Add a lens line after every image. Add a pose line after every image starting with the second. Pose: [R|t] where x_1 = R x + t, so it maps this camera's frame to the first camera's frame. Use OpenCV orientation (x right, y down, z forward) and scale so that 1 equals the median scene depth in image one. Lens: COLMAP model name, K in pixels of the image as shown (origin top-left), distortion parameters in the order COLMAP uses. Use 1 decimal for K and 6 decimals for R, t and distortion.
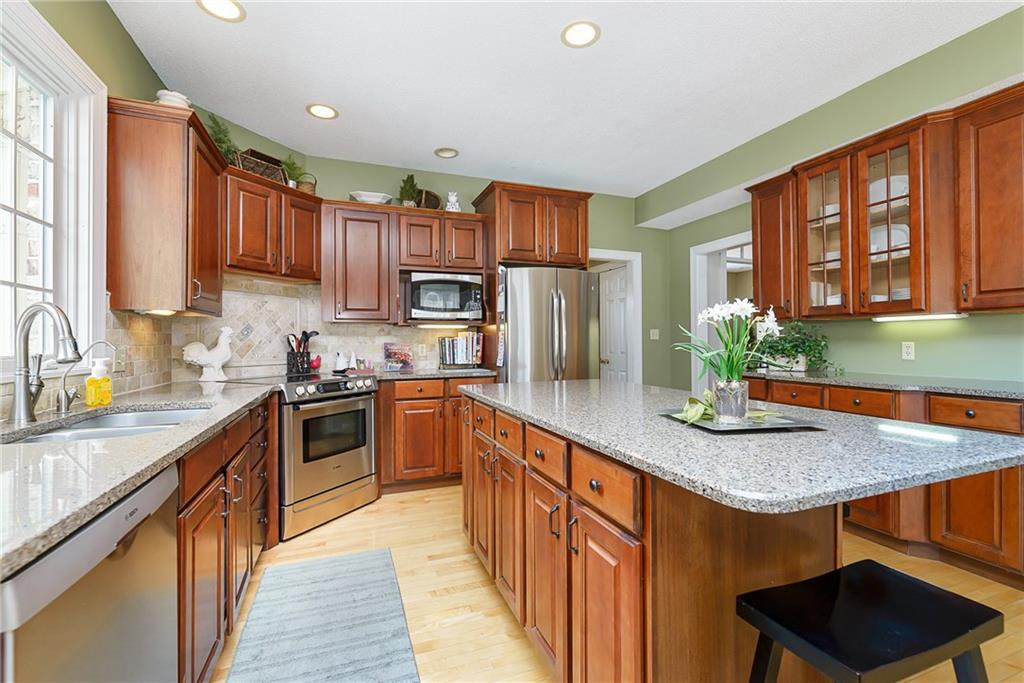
lens RADIAL K [[445.1, 0, 514.7], [0, 445.1, 339.0], [0, 0, 1]] dist [0.003087, 0.000140]
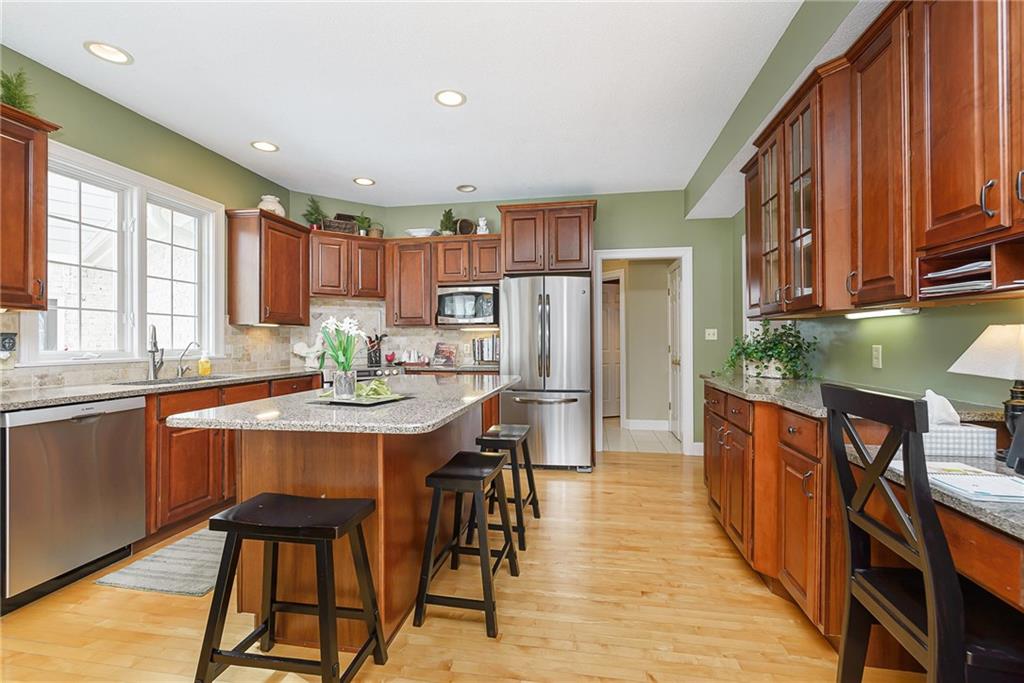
lens RADIAL K [[445.1, 0, 510.7], [0, 445.1, 340.5], [0, 0, 1]] dist [0.003087, 0.000140]
pose [[0.860877, 0.001357, -0.508812, 0.582555], [0.001661, 0.999984, 0.005478, -0.004903], [0.508811, -0.005561, 0.860861, 0.002512]]
